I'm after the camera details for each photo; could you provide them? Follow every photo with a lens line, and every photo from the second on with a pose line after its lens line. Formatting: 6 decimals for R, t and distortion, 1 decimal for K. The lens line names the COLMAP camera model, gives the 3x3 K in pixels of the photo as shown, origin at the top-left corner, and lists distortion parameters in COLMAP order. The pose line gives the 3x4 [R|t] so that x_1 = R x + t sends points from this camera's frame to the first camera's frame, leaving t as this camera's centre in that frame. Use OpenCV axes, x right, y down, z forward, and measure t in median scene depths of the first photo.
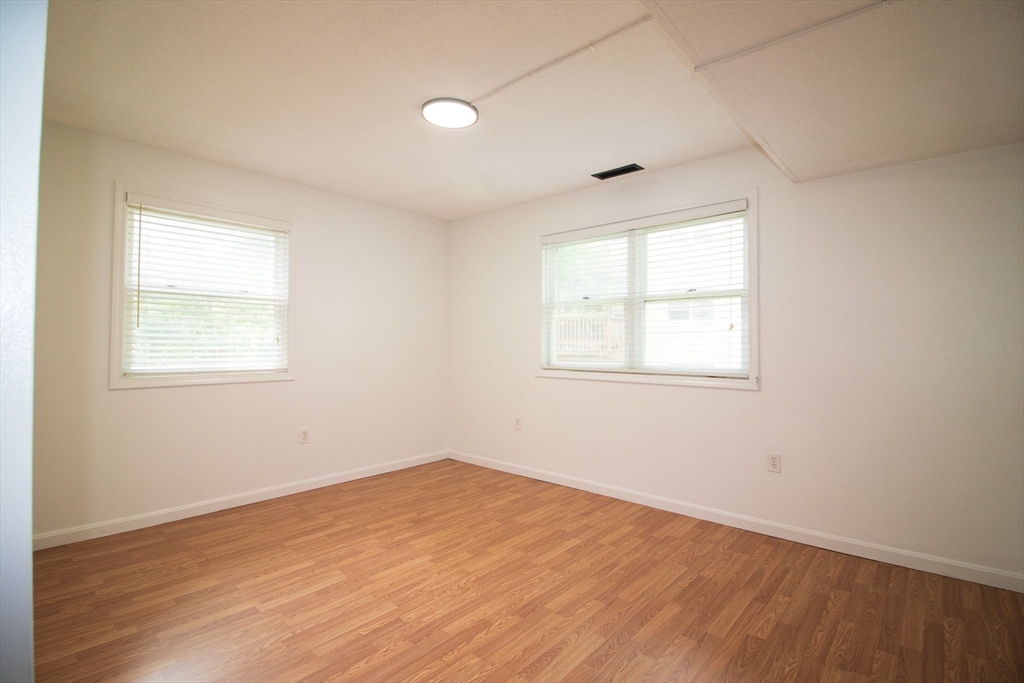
lens RADIAL K [[476.9, 0, 511.7], [0, 476.9, 338.6], [0, 0, 1]] dist [-0.003249, -0.012518]
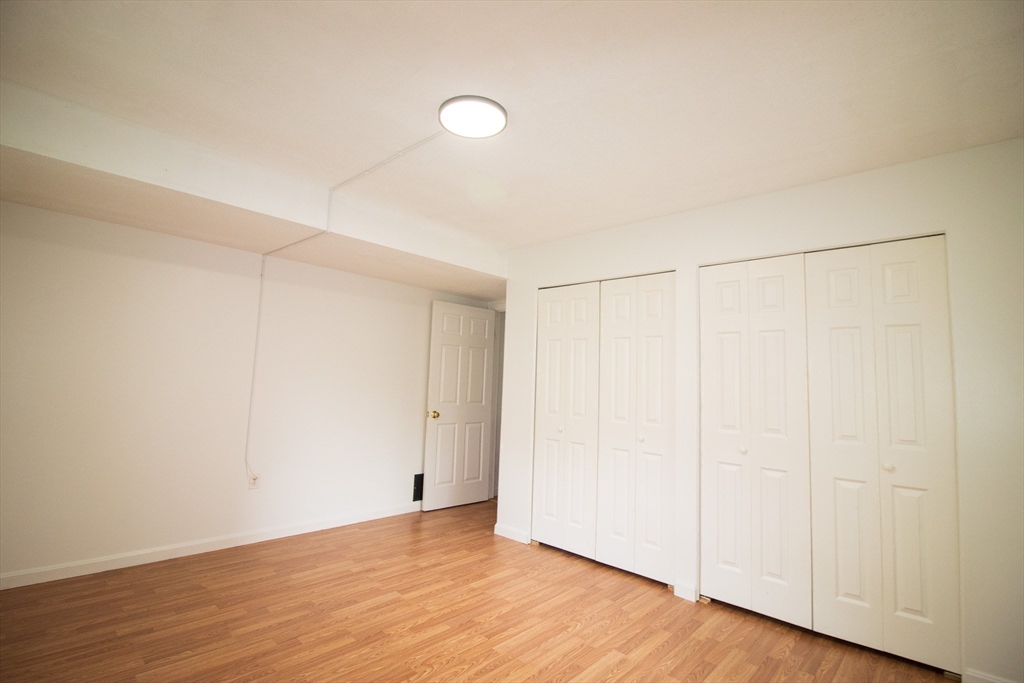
lens RADIAL K [[476.9, 0, 508.2], [0, 476.9, 326.7], [0, 0, 1]] dist [-0.003249, -0.012518]
pose [[-0.998328, -0.043749, 0.037776, -0.191328], [-0.048367, 0.990131, -0.131536, -0.009131], [-0.031649, -0.133143, -0.990591, 1.448431]]
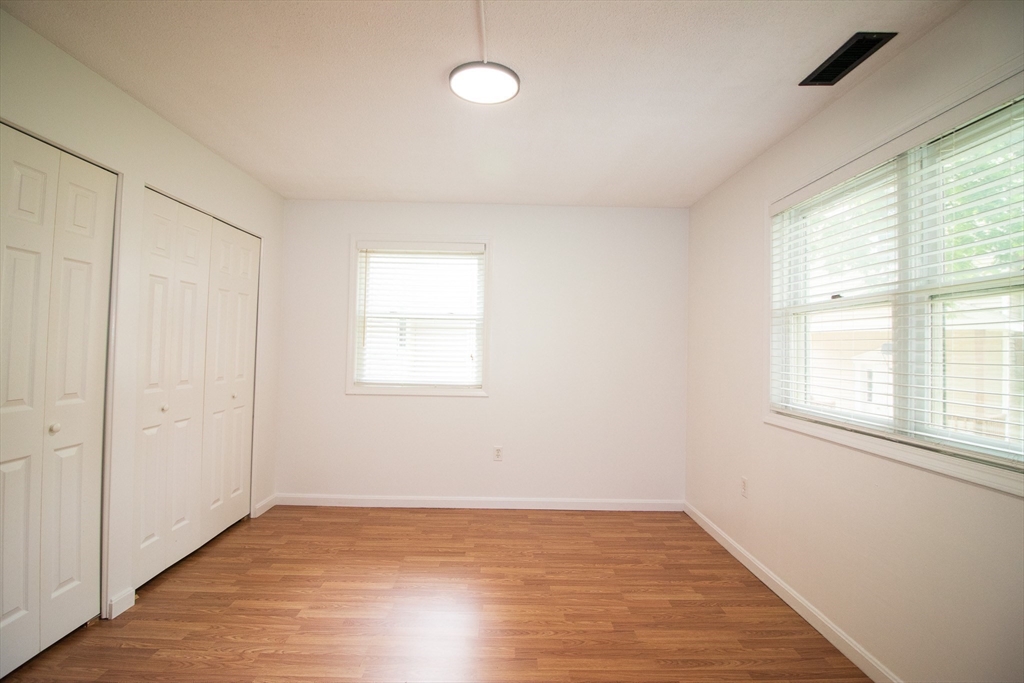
lens RADIAL K [[476.9, 0, 515.9], [0, 476.9, 342.2], [0, 0, 1]] dist [-0.003249, -0.012518]
pose [[0.675929, 0.001344, -0.736965, 0.391949], [-0.008471, 0.999946, -0.005946, -0.028805], [0.736918, 0.010262, 0.675904, 0.412919]]
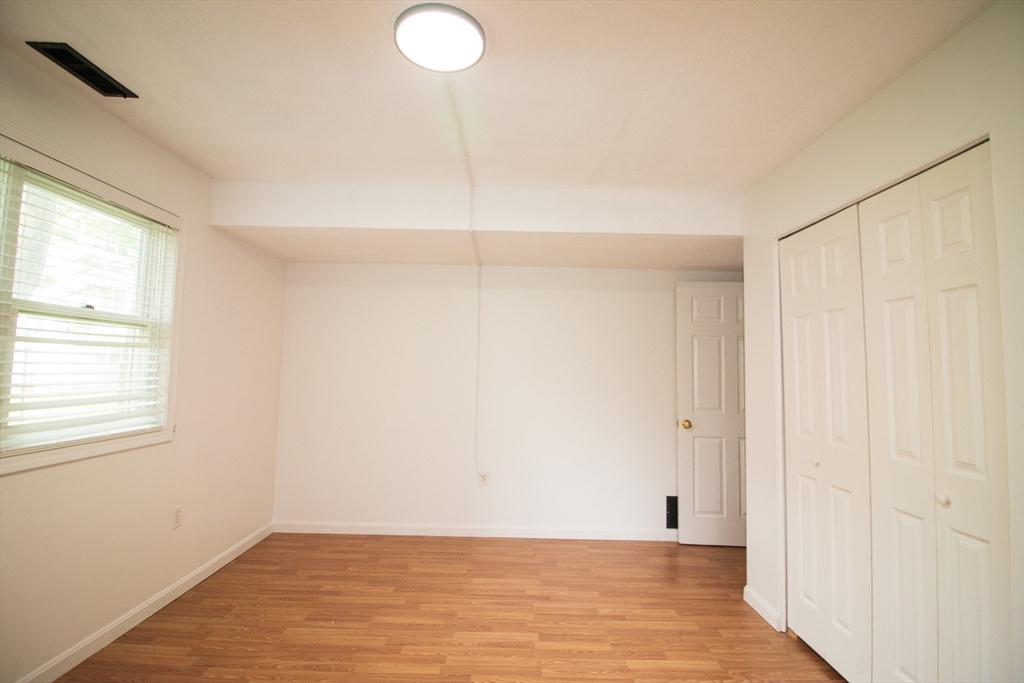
lens RADIAL K [[476.9, 0, 515.2], [0, 476.9, 330.8], [0, 0, 1]] dist [-0.003249, -0.012518]
pose [[-0.662980, 0.038176, 0.747663, -0.528786], [-0.037640, 0.995736, -0.084220, -0.038165], [-0.747690, -0.083978, -0.658716, 1.066557]]
